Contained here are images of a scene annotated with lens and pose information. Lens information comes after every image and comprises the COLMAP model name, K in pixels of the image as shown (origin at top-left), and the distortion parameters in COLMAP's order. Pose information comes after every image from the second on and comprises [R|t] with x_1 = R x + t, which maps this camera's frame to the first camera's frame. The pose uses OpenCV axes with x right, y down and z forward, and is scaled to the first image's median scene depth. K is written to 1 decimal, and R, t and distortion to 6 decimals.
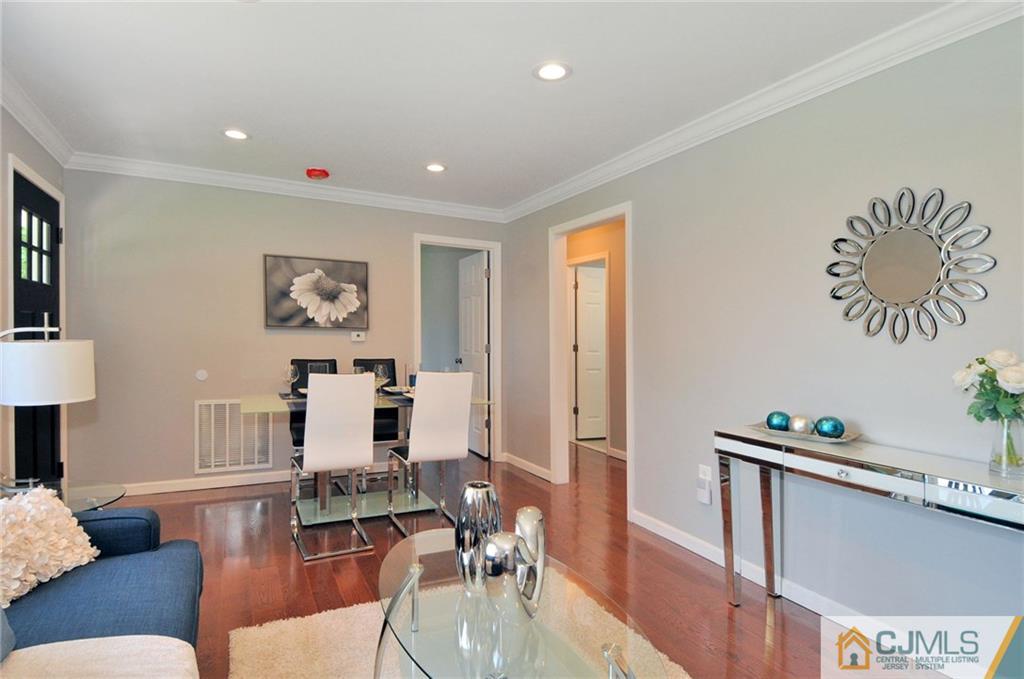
lens RADIAL K [[555.3, 0, 515.3], [0, 555.3, 339.1], [0, 0, 1]] dist [0.024170, -0.017875]
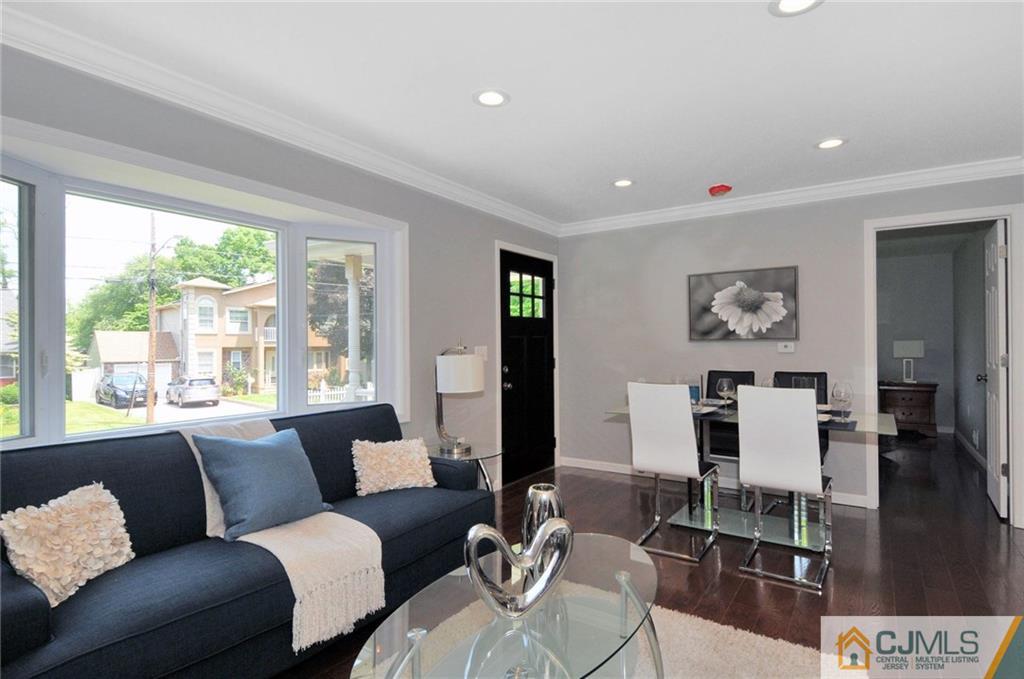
lens RADIAL K [[555.3, 0, 513.5], [0, 555.3, 338.5], [0, 0, 1]] dist [0.024170, -0.017875]
pose [[0.485275, -0.036341, -0.873606, 0.327872], [0.014300, 0.999332, -0.033627, 0.005488], [0.874244, 0.003826, 0.485471, 0.159629]]
